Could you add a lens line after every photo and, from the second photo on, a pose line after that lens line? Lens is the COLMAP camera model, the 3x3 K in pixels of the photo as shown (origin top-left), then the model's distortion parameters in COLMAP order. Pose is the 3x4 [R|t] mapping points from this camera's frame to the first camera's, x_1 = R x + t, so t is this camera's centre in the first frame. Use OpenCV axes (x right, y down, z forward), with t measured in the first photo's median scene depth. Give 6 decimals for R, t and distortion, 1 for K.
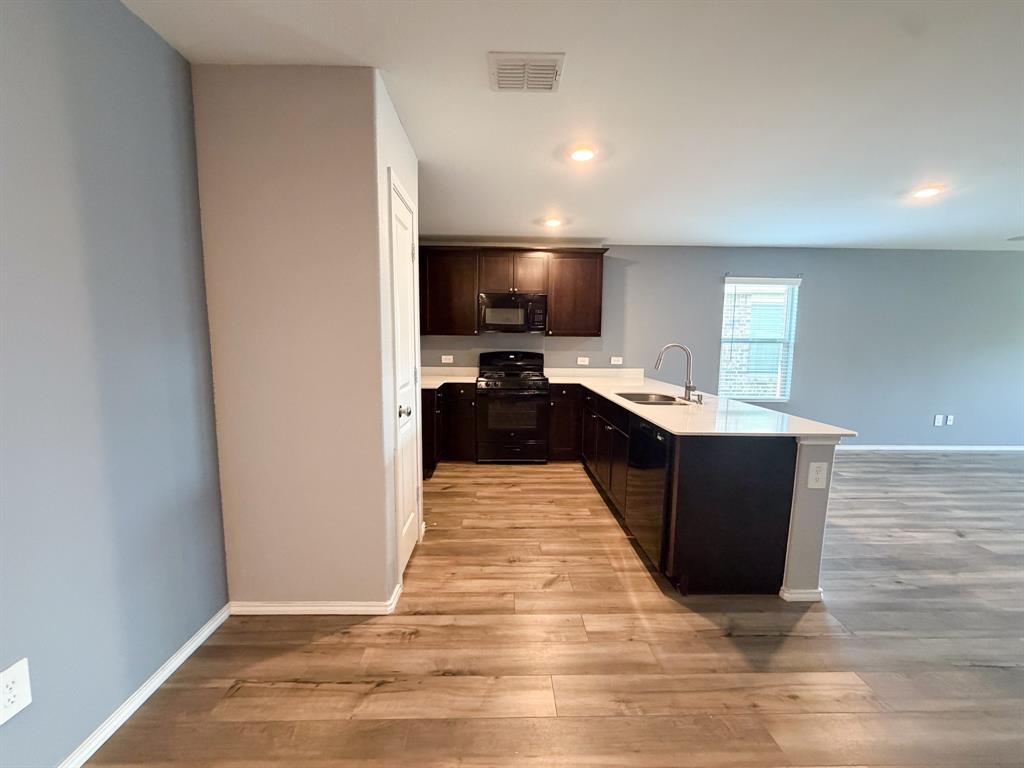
lens RADIAL K [[408.8, 0, 510.9], [0, 408.8, 381.9], [0, 0, 1]] dist [0.000684, 0.000026]
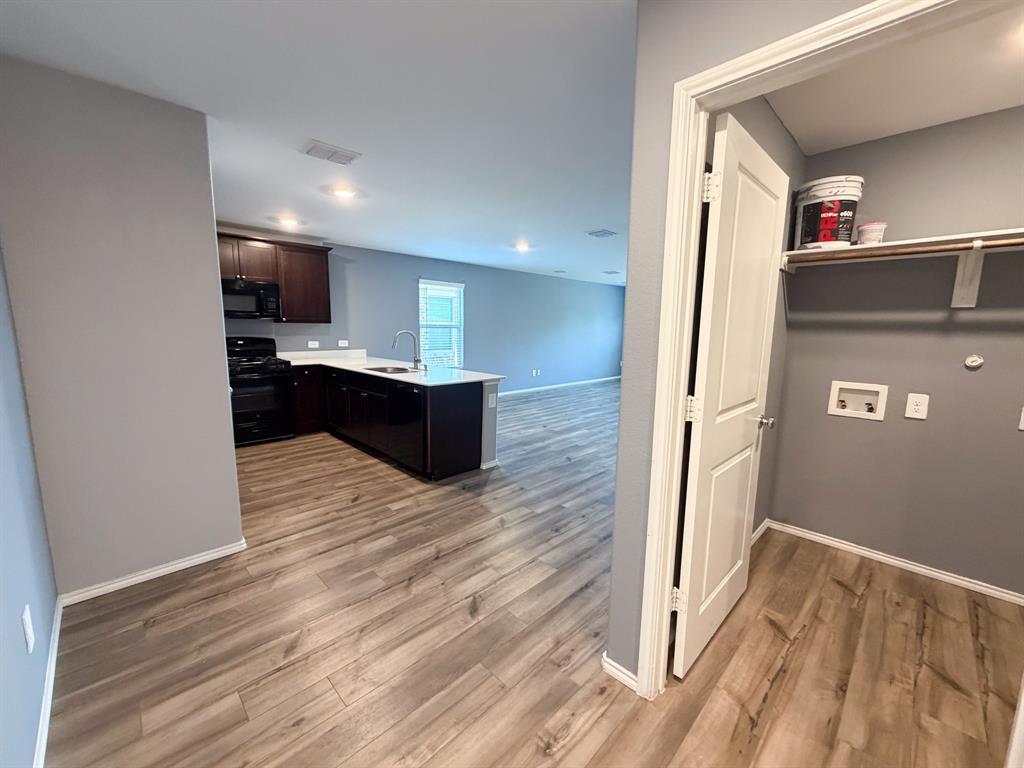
lens RADIAL K [[408.8, 0, 510.9], [0, 408.8, 381.9], [0, 0, 1]] dist [0.000684, 0.000026]
pose [[0.726765, -0.092735, 0.680598, -0.316833], [0.060520, 0.995636, 0.071036, 0.006491], [-0.684215, -0.010437, 0.729205, -0.299141]]
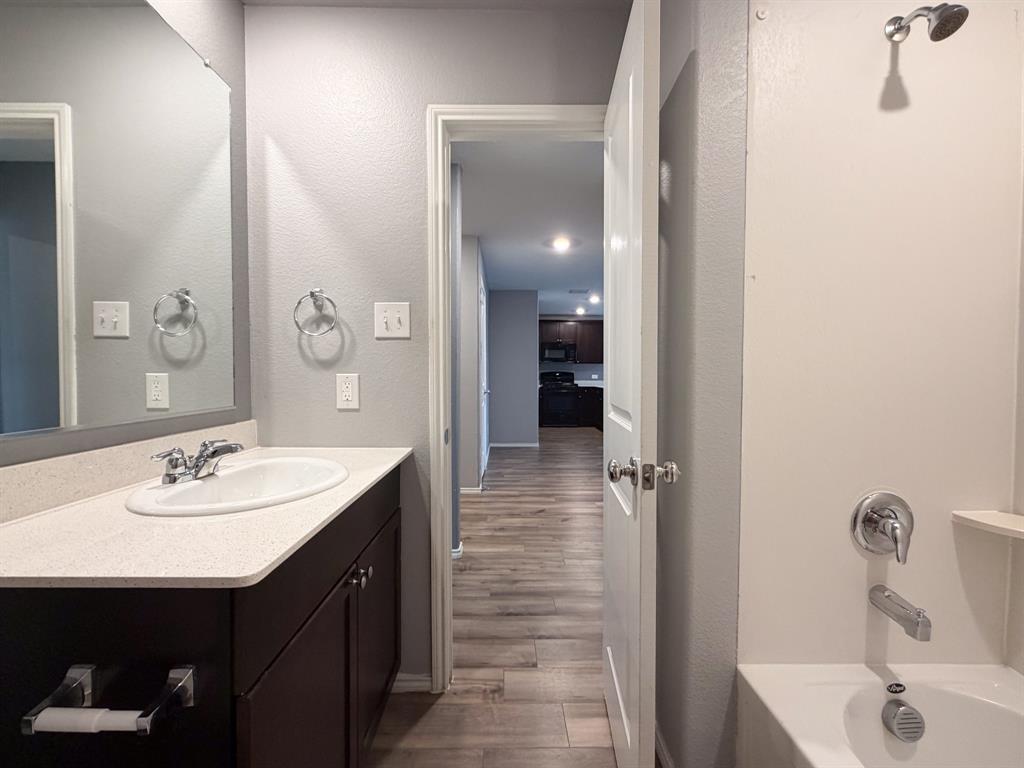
lens RADIAL K [[432.3, 0, 512.0], [0, 432.3, 384.0], [0, 0, 1]] dist [0.000368, 0.000006]
pose [[0.999955, -0.005696, -0.007649, -0.296459], [0.005112, 0.997222, -0.074314, 0.201252], [0.008051, 0.074271, 0.997206, -1.548501]]
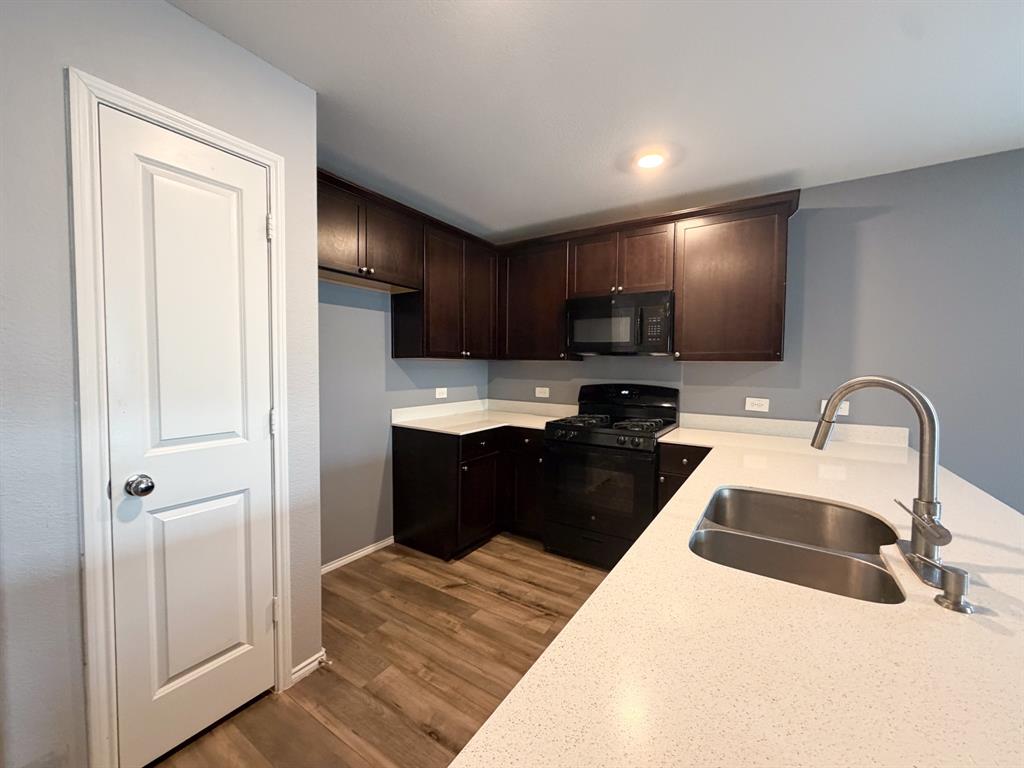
lens RADIAL K [[408.8, 0, 510.9], [0, 408.8, 381.9], [0, 0, 1]] dist [0.000684, 0.000026]
pose [[0.821916, 0.023097, -0.569141, 0.336578], [-0.062035, 0.996864, -0.049132, -0.052871], [0.566221, 0.075689, 0.820771, 0.549920]]
